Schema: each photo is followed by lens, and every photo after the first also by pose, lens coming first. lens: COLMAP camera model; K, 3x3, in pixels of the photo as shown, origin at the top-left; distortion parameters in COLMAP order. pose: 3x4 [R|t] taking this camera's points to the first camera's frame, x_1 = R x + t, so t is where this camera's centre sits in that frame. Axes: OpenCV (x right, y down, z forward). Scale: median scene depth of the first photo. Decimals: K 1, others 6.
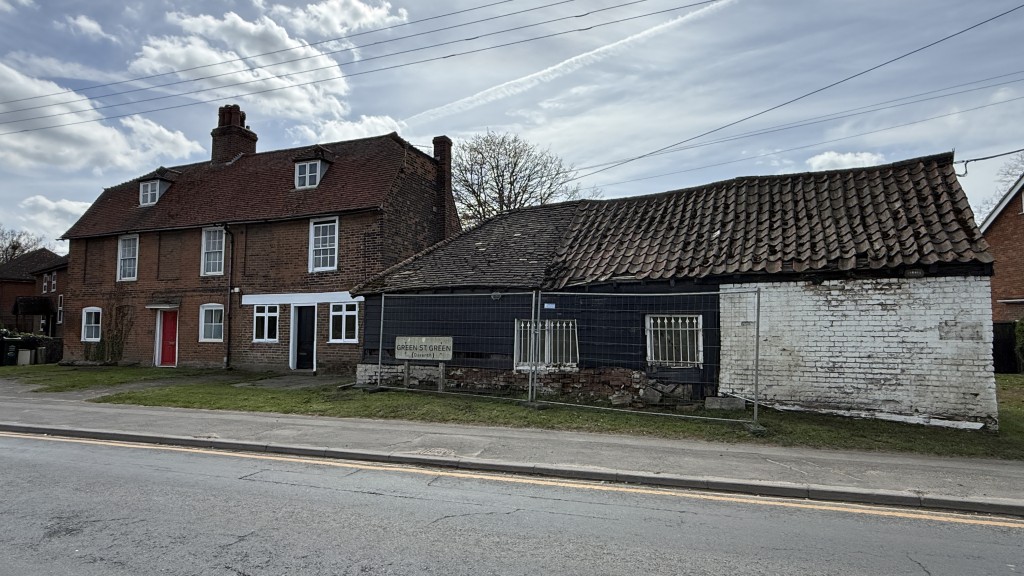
lens RADIAL K [[561.8, 0, 512.0], [0, 561.8, 288.0], [0, 0, 1]] dist [0.006307, 0.001051]
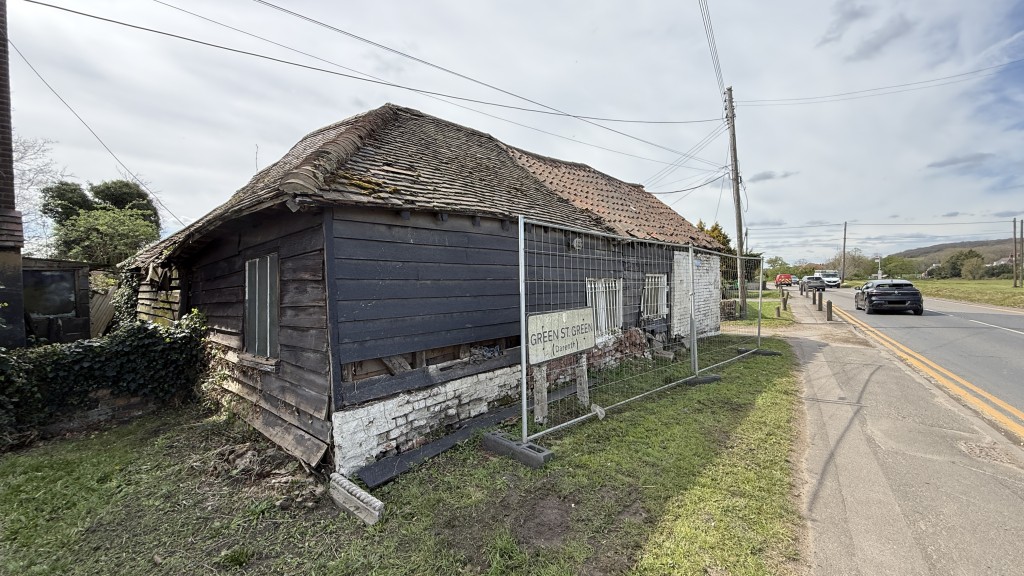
lens RADIAL K [[403.5, 0, 512.0], [0, 403.5, 288.0], [0, 0, 1]] dist [-0.000940, 0.000235]
pose [[0.273051, -0.018276, 0.961826, -0.331104], [-0.051388, 0.998115, 0.033554, 0.034651], [-0.960626, -0.058588, 0.271597, 0.592089]]
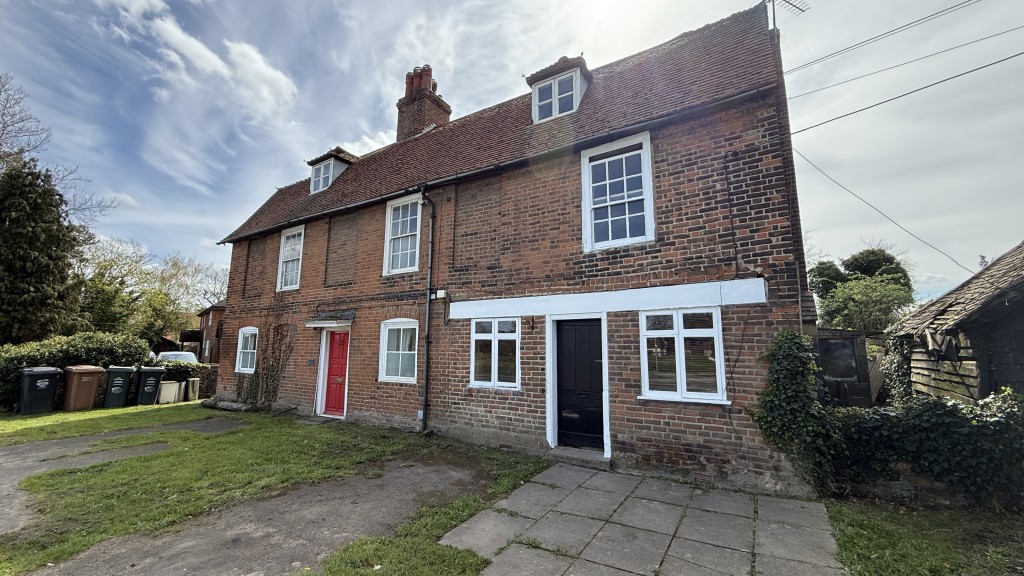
lens RADIAL K [[403.5, 0, 512.0], [0, 403.5, 288.0], [0, 0, 1]] dist [-0.000940, 0.000235]
pose [[0.984515, -0.019323, -0.174231, -0.350616], [0.005404, 0.996780, -0.080009, 0.031678], [0.175216, 0.077828, 0.981449, 0.614175]]
